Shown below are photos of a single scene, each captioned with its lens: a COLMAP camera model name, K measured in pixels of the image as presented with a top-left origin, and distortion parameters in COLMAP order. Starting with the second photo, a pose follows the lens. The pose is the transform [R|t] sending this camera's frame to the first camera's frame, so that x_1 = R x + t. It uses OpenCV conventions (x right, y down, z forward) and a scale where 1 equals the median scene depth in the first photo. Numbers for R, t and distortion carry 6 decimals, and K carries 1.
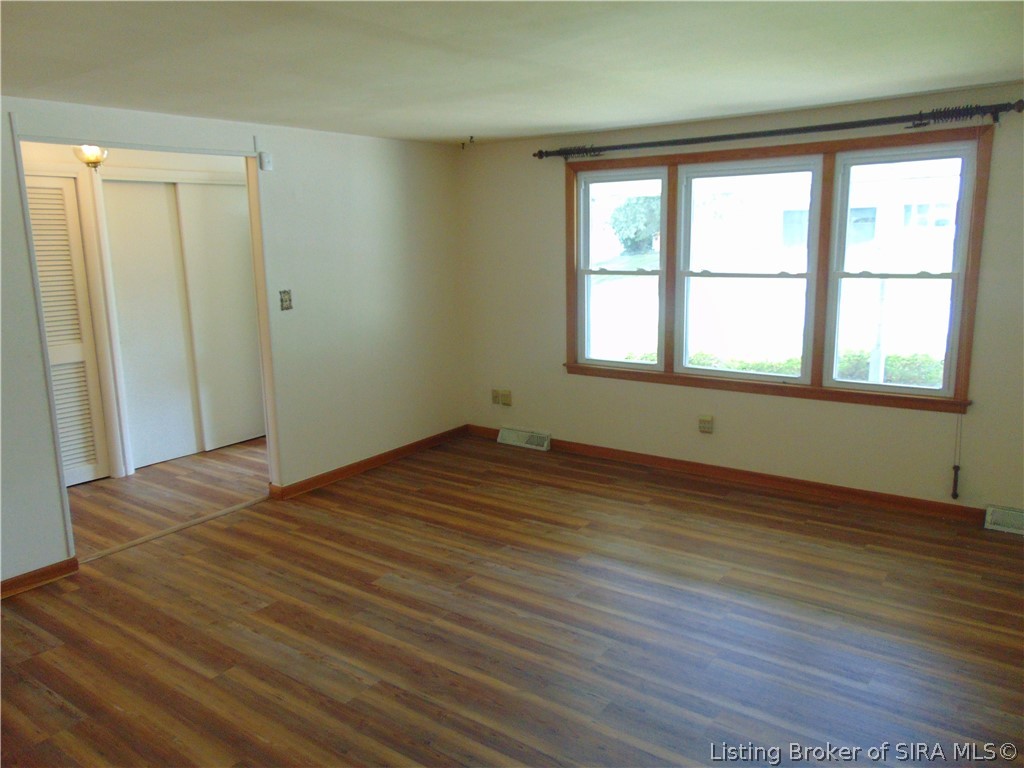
lens RADIAL K [[768.3, 0, 518.2], [0, 768.3, 384.8], [0, 0, 1]] dist [-0.024364, 0.057008]
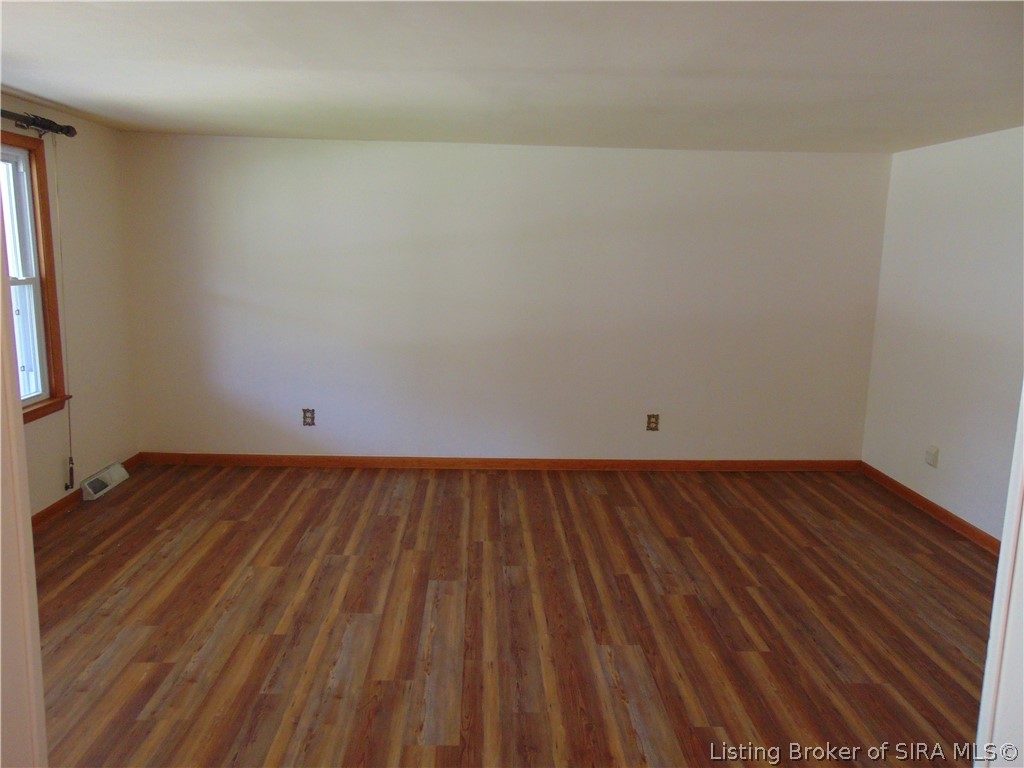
lens RADIAL K [[768.3, 0, 514.5], [0, 768.3, 383.9], [0, 0, 1]] dist [-0.024364, 0.057008]
pose [[-0.625220, -0.132385, 0.769139, -0.830603], [0.133680, 0.952778, 0.272660, -0.267066], [-0.768915, 0.273291, -0.577998, 1.494667]]
